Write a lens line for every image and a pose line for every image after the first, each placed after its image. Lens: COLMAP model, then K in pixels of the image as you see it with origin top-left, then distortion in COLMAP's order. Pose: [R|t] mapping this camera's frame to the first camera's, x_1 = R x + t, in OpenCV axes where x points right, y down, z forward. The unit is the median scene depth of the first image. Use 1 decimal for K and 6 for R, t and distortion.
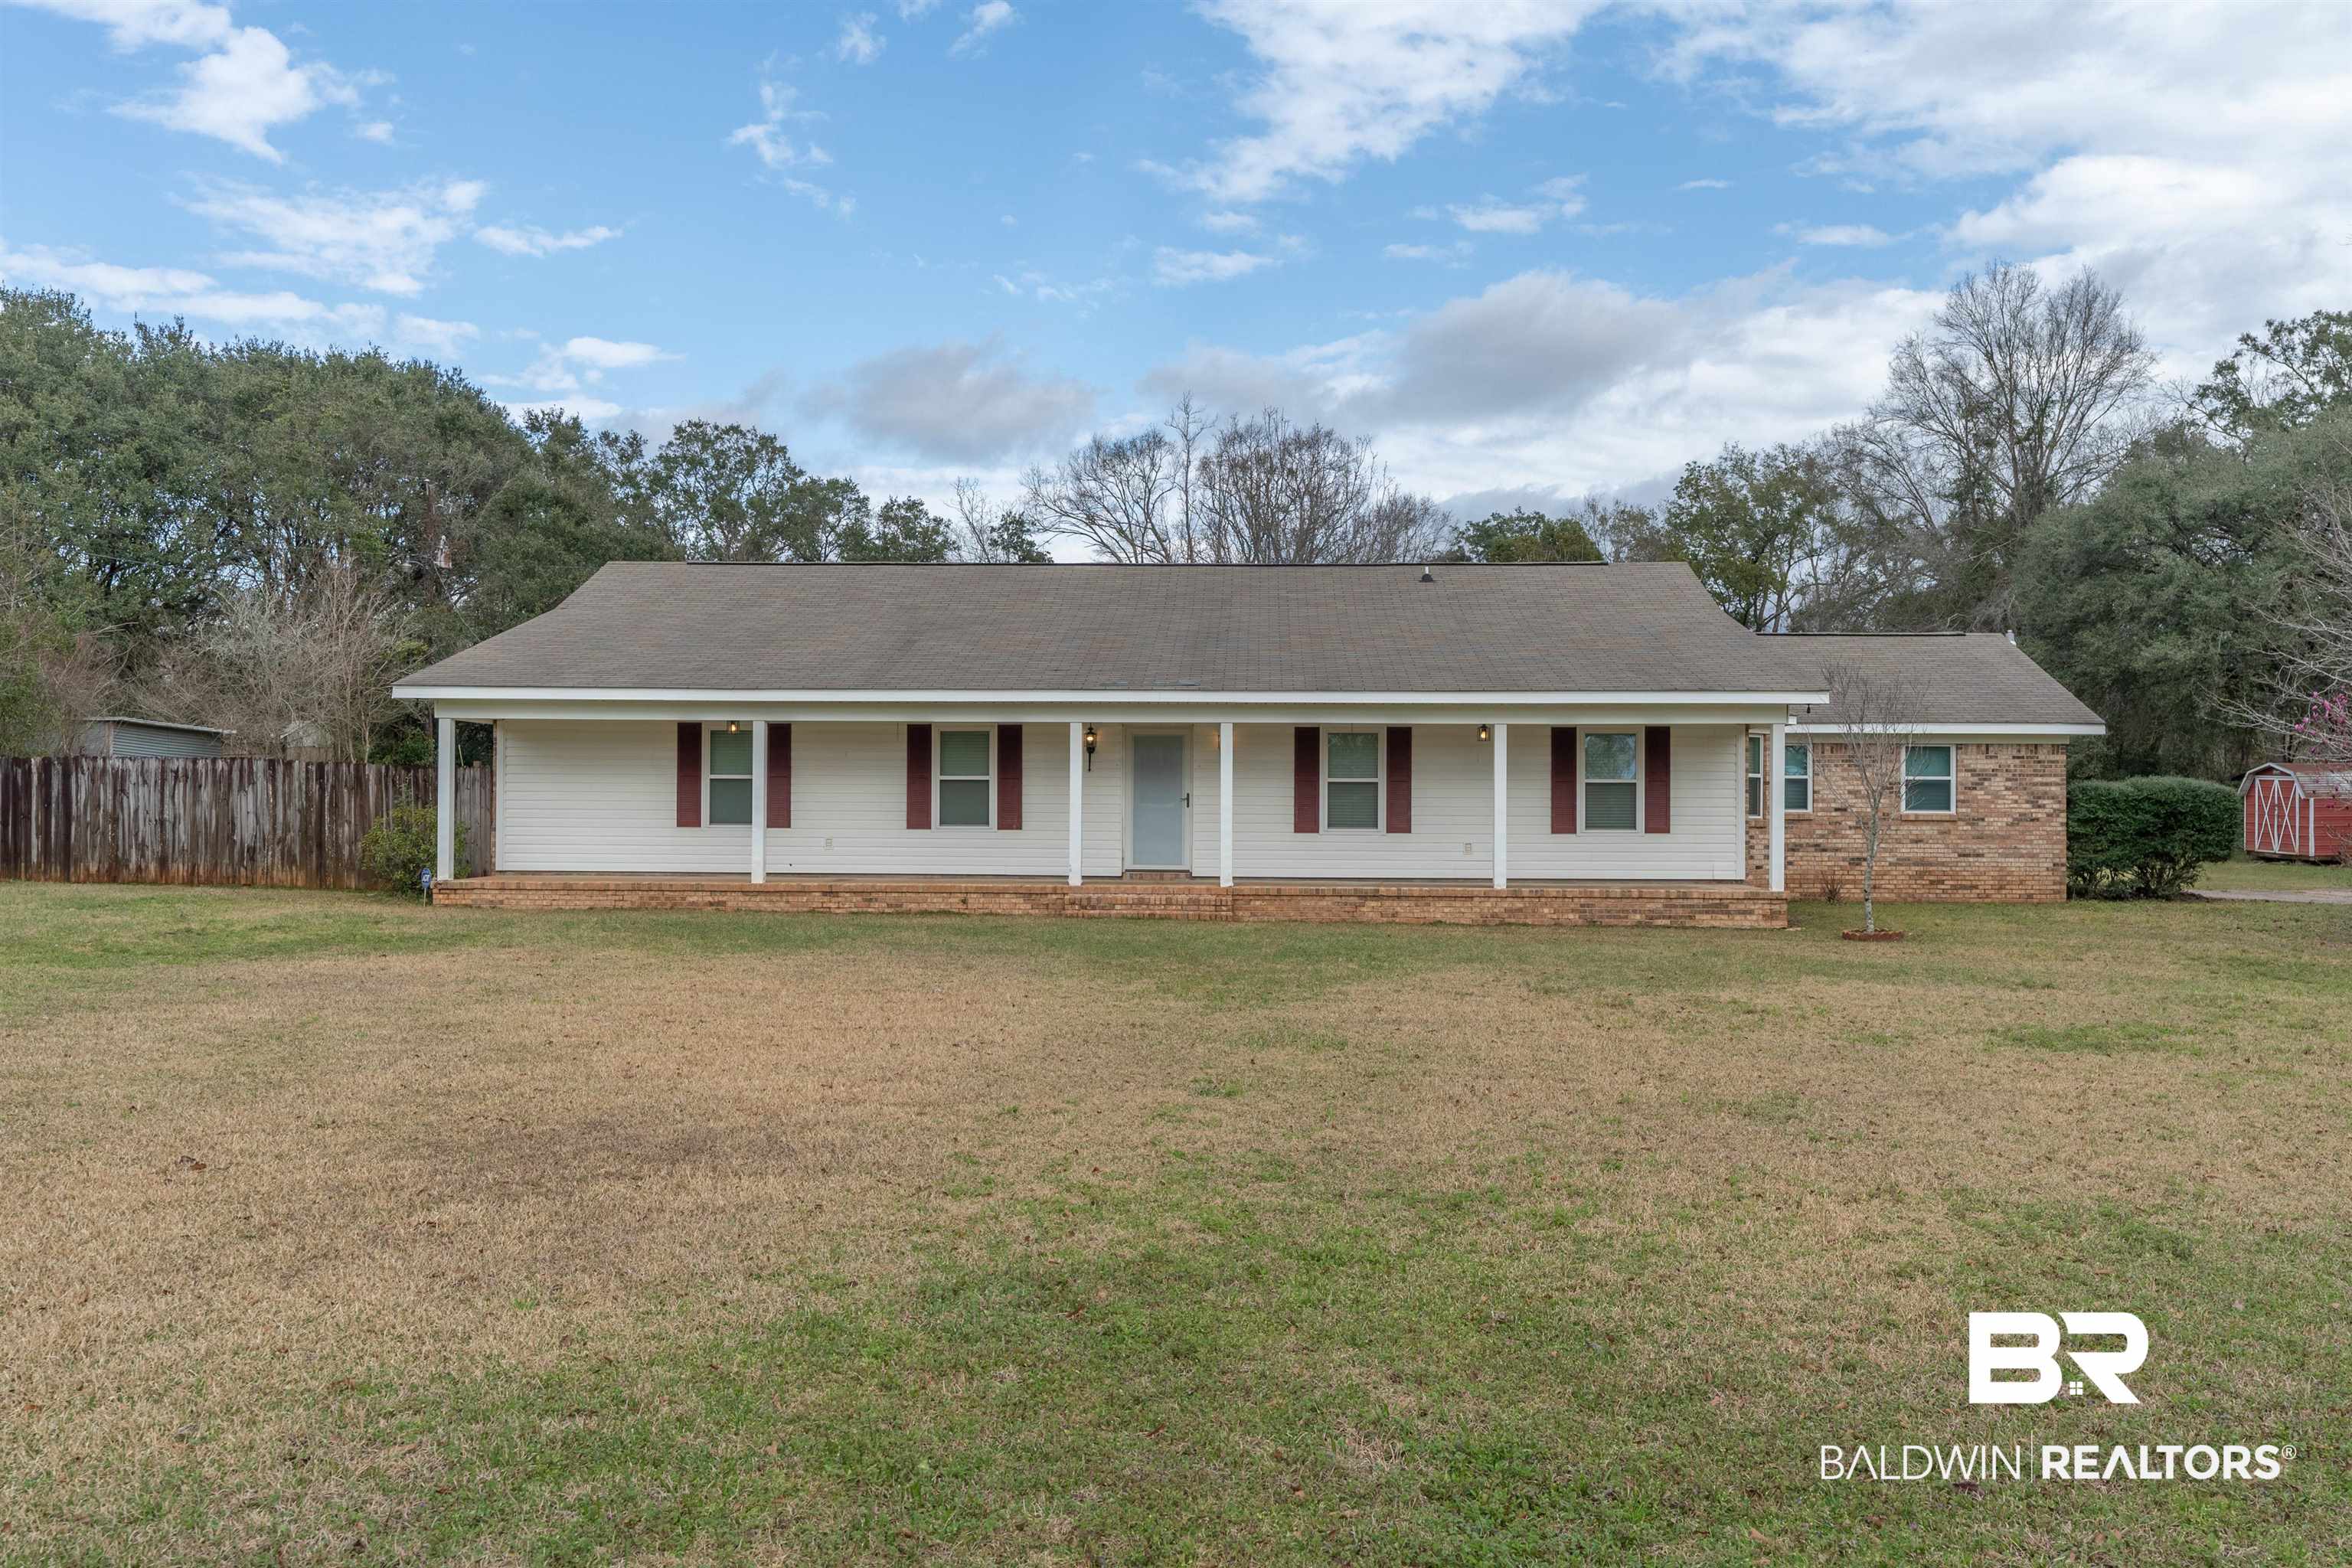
lens RADIAL K [[1860.2, 0, 1174.3], [0, 1860.2, 775.3], [0, 0, 1]] dist [0.037889, -0.001743]
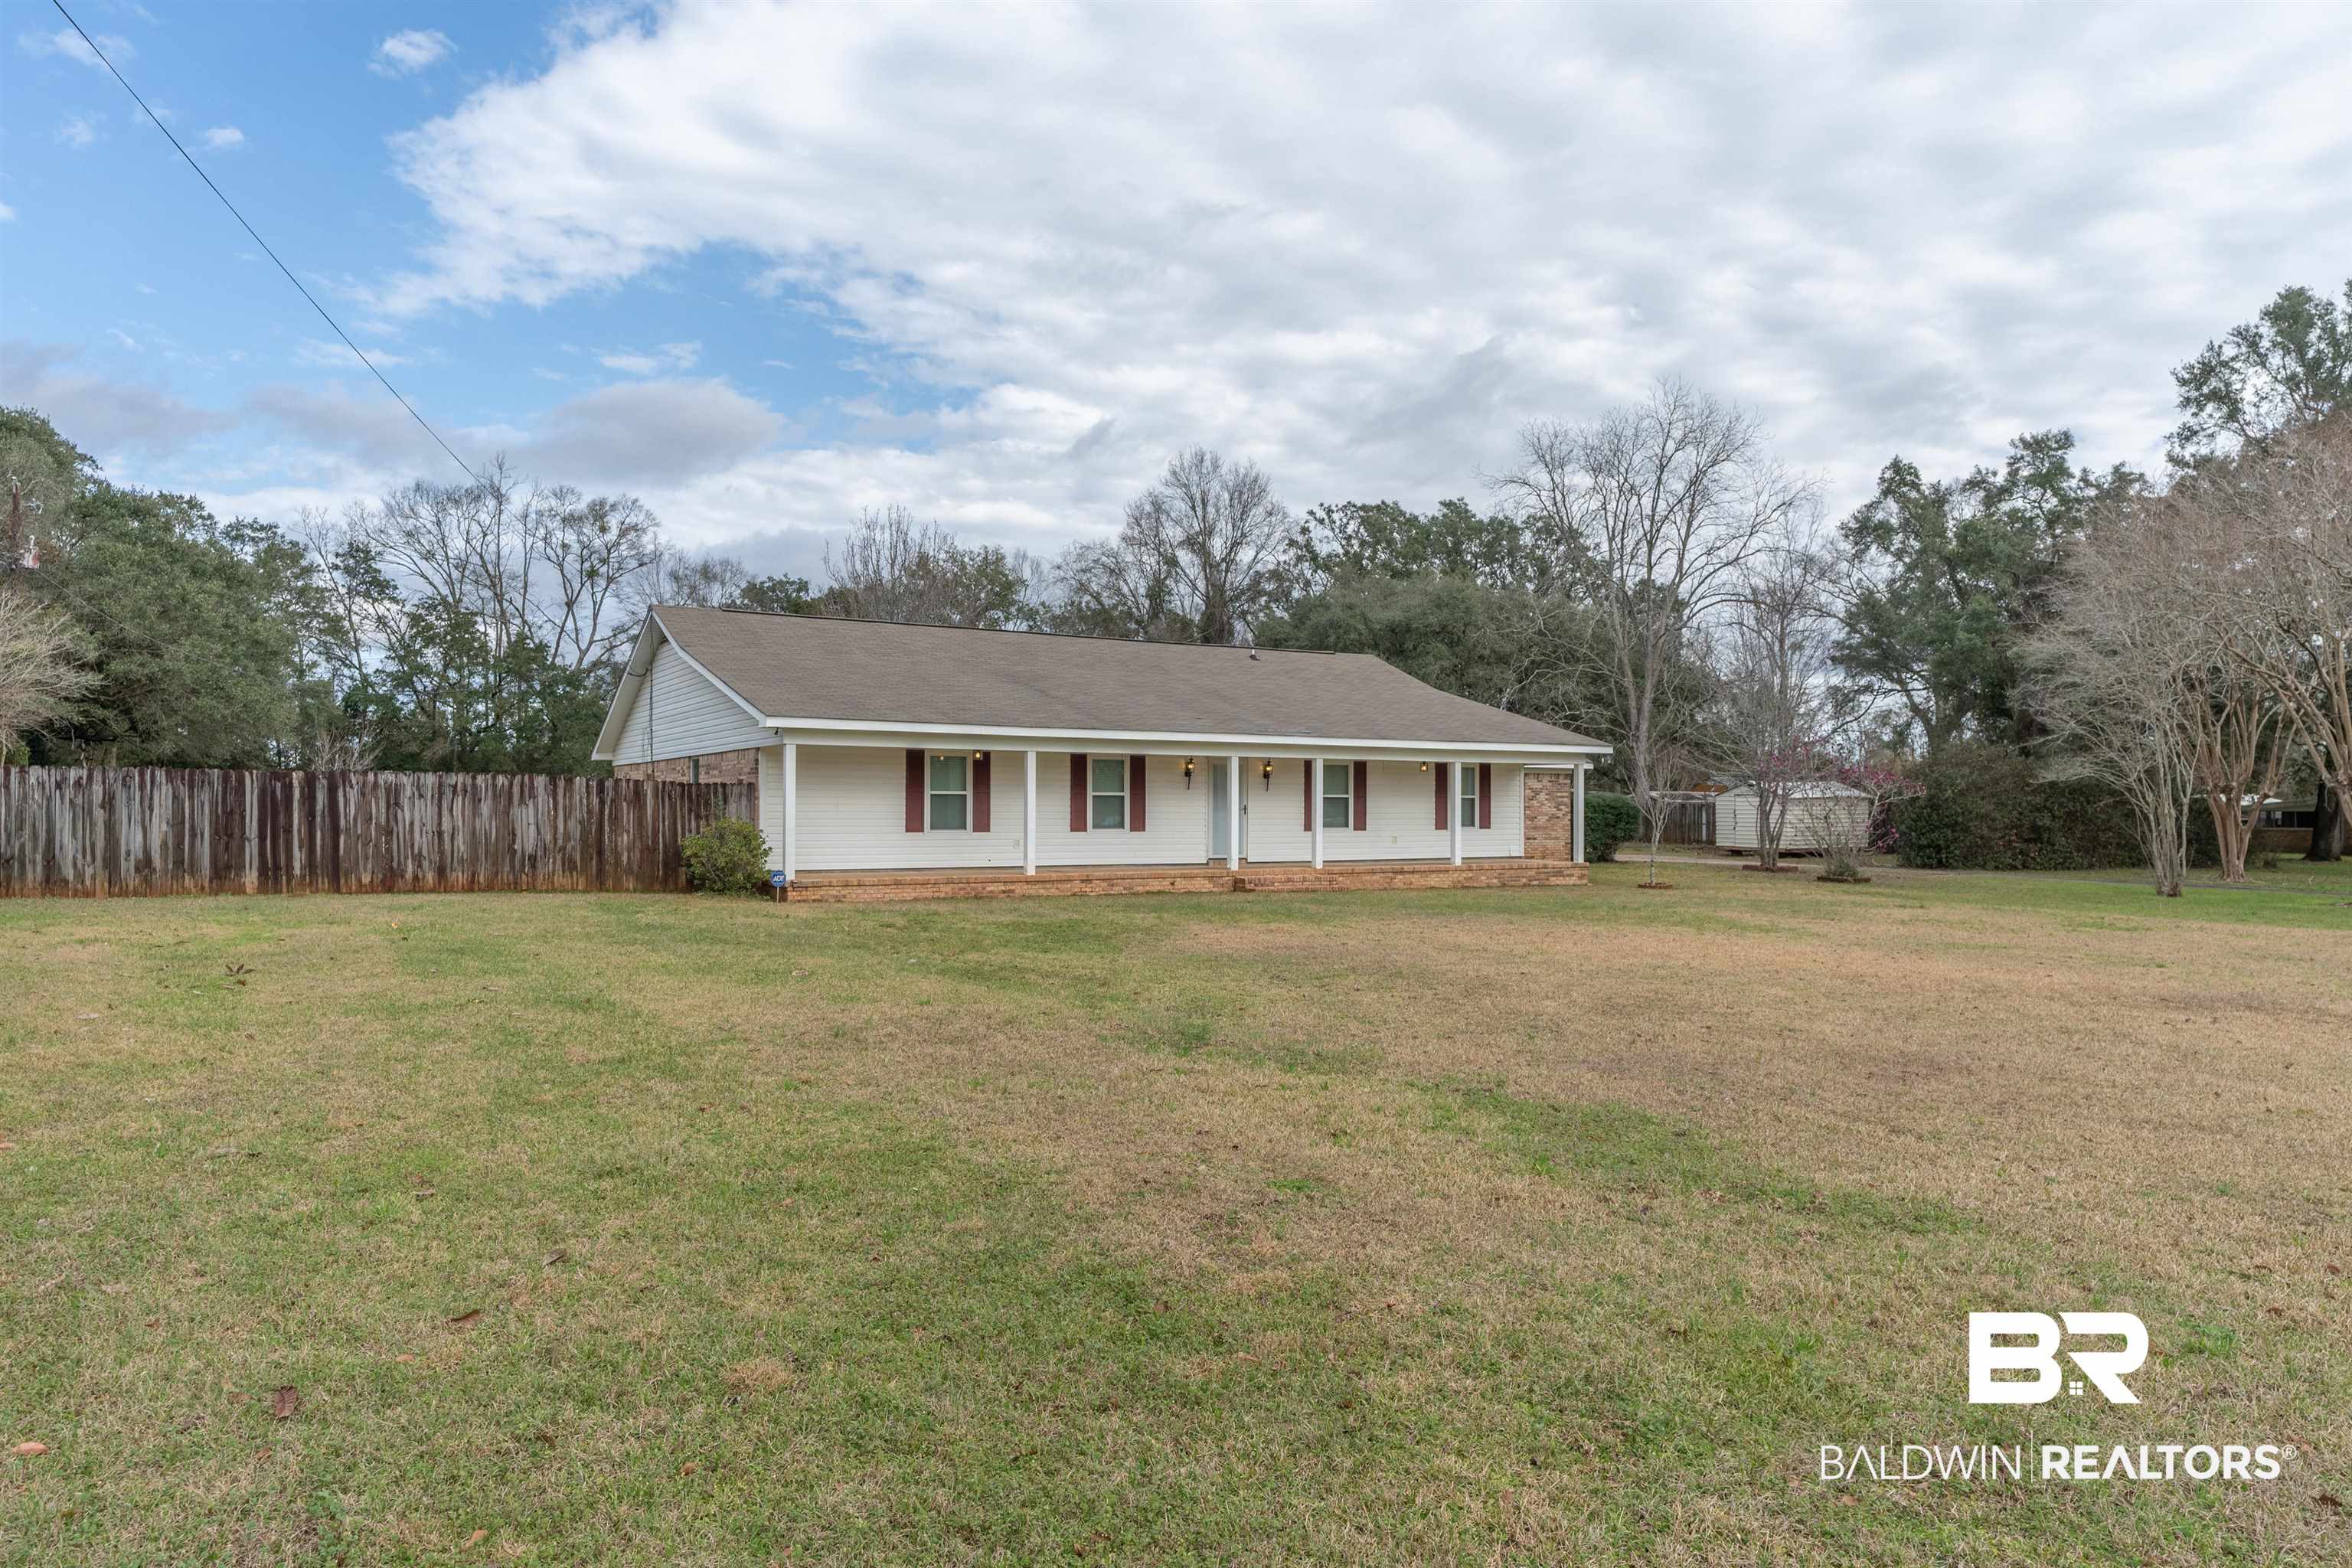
lens RADIAL K [[1480.9, 0, 1177.0], [0, 1480.9, 781.7], [0, 0, 1]] dist [0.006152, 0.002694]
pose [[0.837882, 0.006274, 0.545815, -0.648058], [-0.005232, 0.999980, -0.003462, -0.003939], [-0.545826, 0.000045, 0.837899, 0.068847]]
